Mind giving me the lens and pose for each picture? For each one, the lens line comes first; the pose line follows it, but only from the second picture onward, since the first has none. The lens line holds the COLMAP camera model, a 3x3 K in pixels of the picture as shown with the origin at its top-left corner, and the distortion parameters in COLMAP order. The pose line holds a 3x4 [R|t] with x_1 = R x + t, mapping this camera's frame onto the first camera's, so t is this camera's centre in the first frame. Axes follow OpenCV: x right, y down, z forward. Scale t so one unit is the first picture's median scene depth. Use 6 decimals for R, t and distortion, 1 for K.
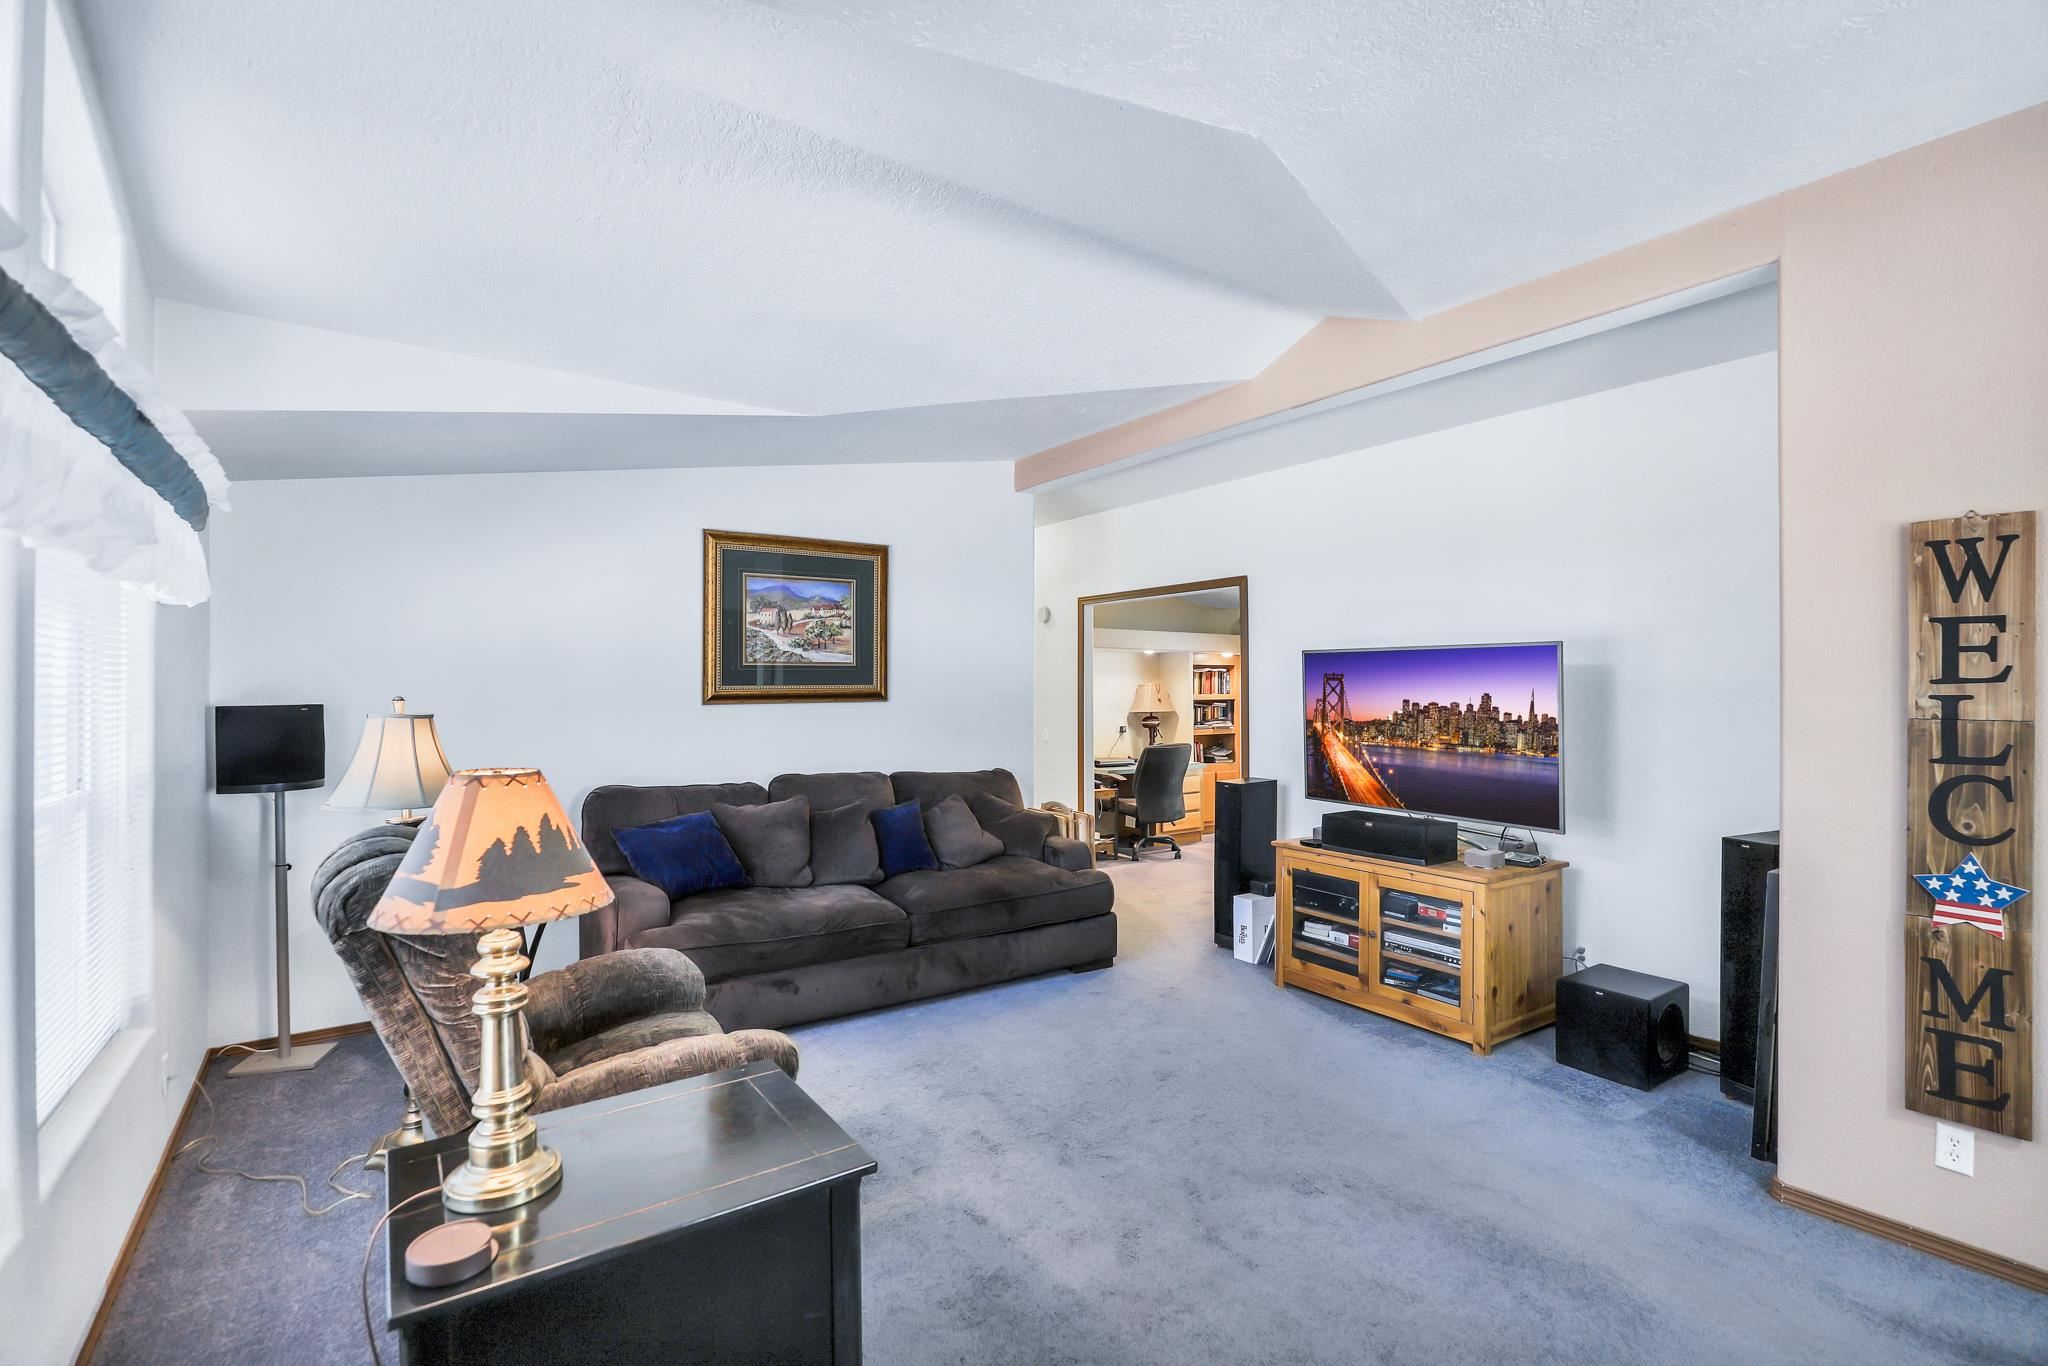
lens RADIAL K [[913.1, 0, 1024.8], [0, 913.1, 681.3], [0, 0, 1]] dist [-0.015037, -0.002493]
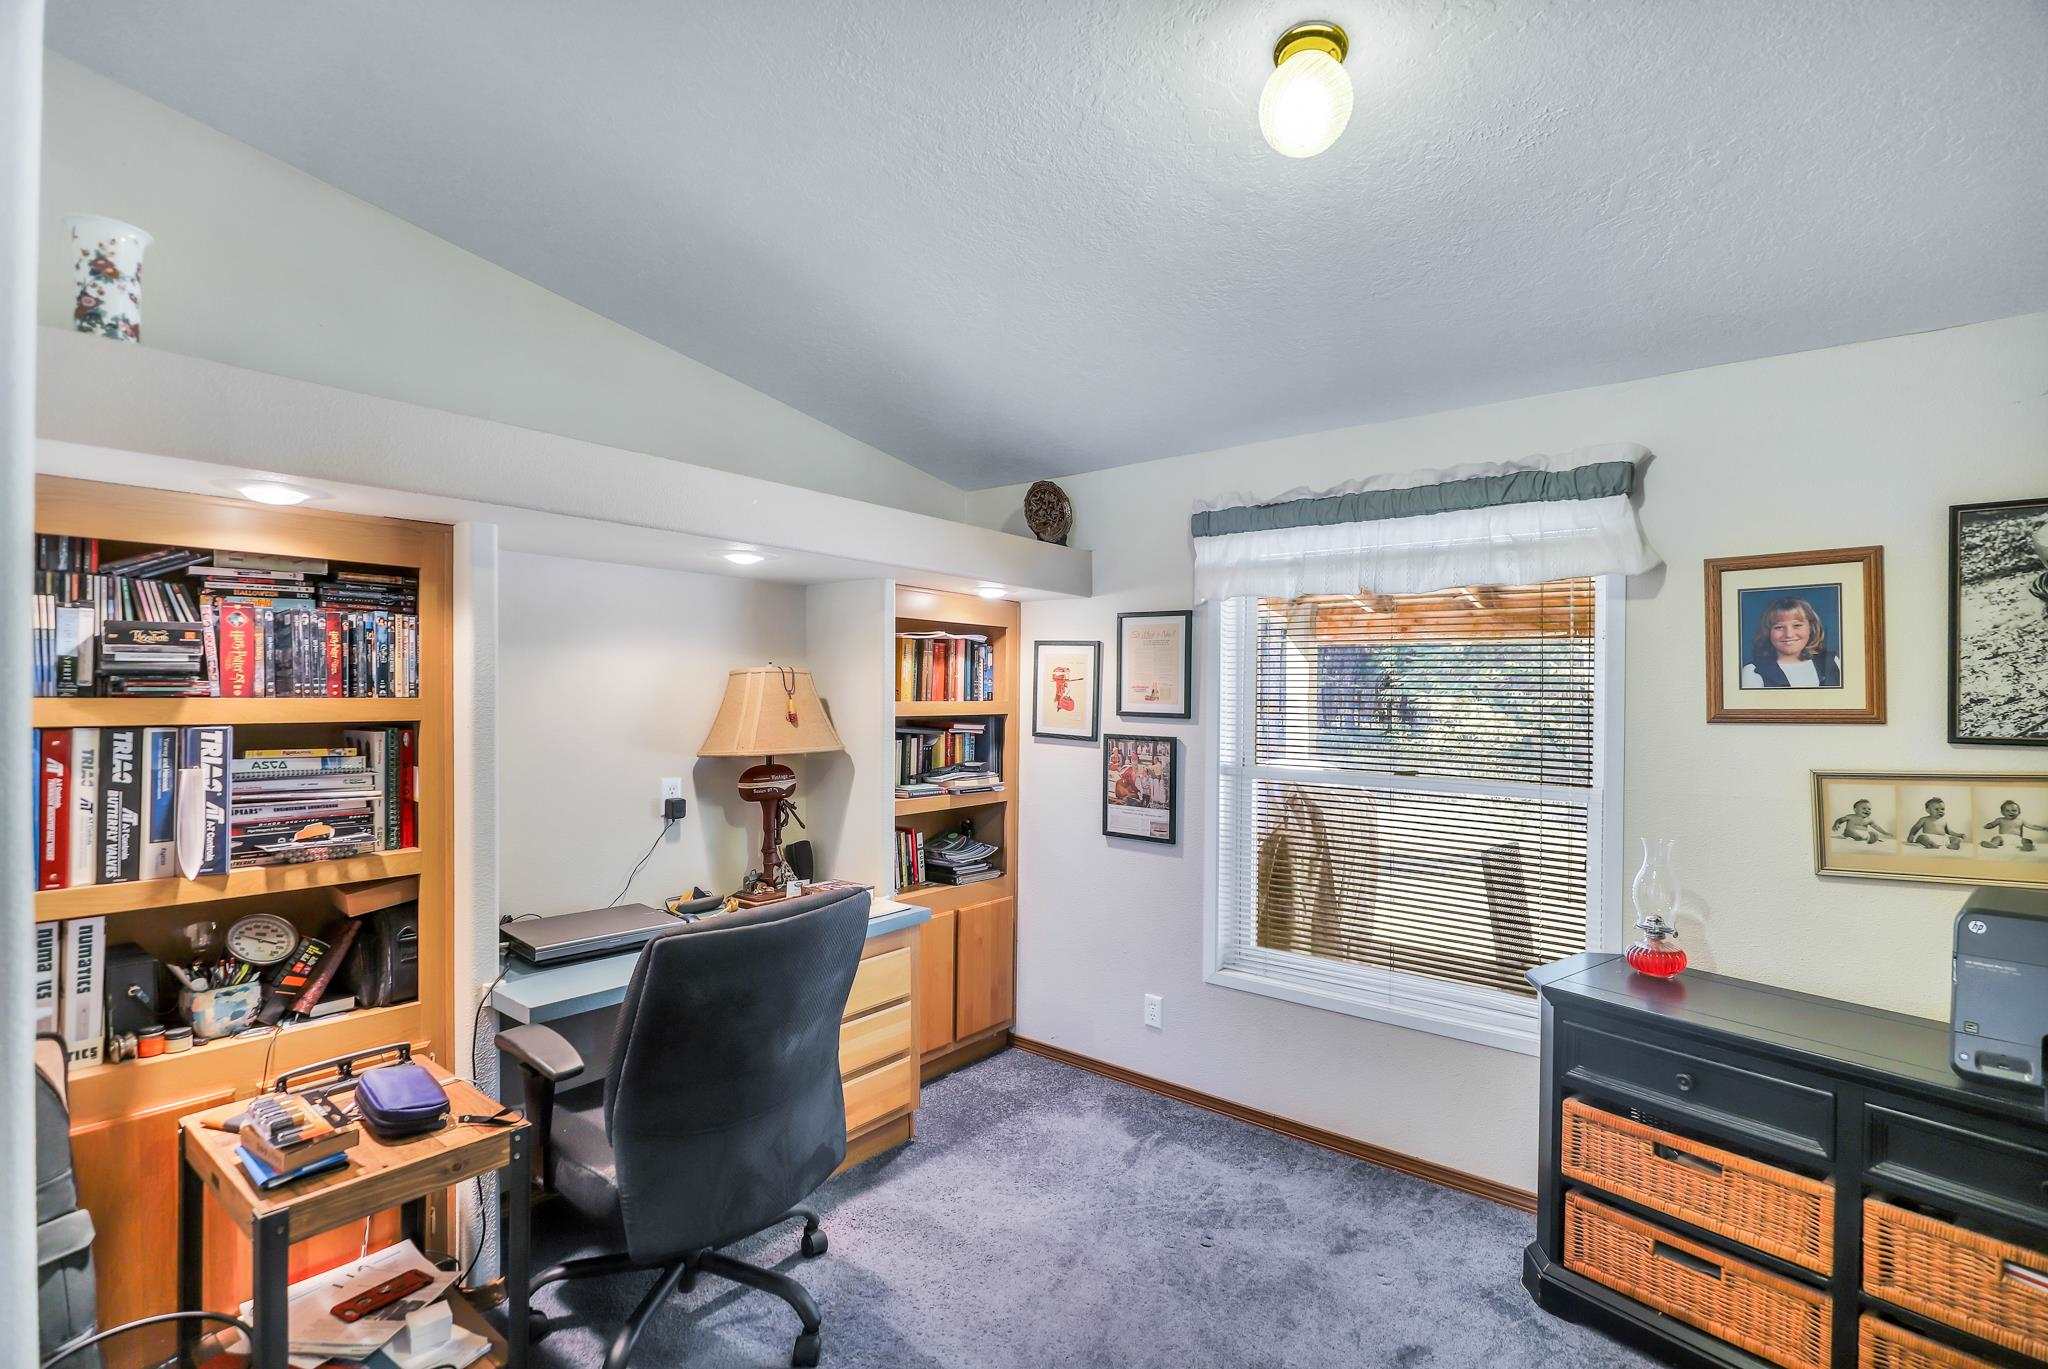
lens RADIAL K [[913.1, 0, 1033.3], [0, 913.1, 676.5], [0, 0, 1]] dist [-0.015037, -0.002493]
pose [[0.958066, 0.014213, 0.286194, 0.132438], [-0.011588, 0.999874, -0.010862, 0.007796], [-0.286313, 0.007090, 0.958110, 0.638025]]
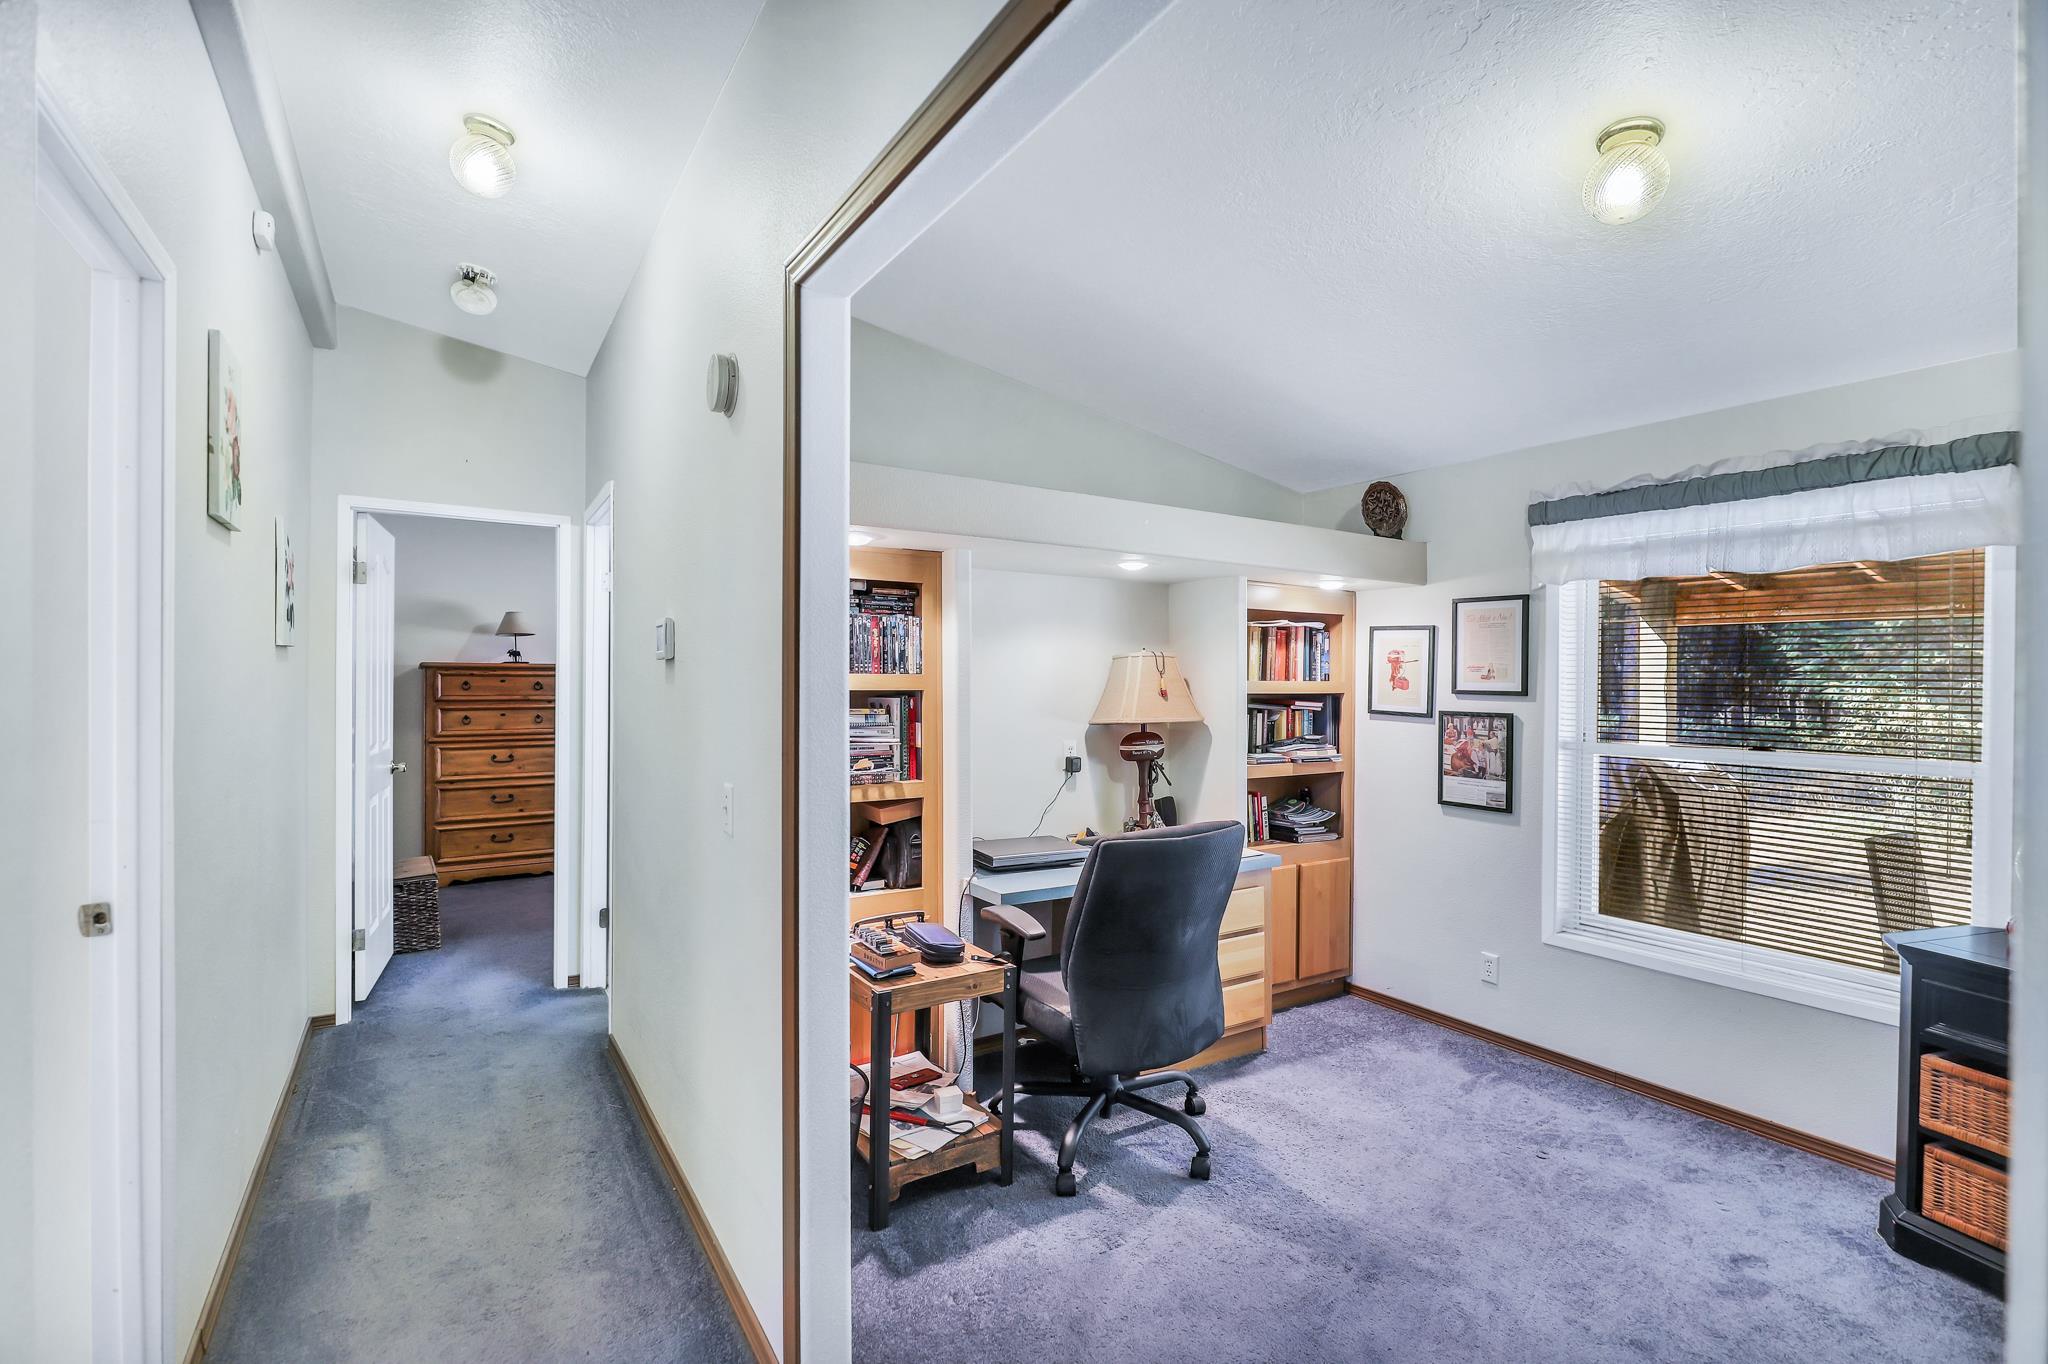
lens RADIAL K [[913.1, 0, 1031.7], [0, 913.1, 676.9], [0, 0, 1]] dist [-0.015037, -0.002493]
pose [[0.999103, 0.007617, -0.041667, 0.103032], [-0.007568, 0.999970, 0.001344, 0.012670], [0.041676, -0.001027, 0.999131, 0.575505]]
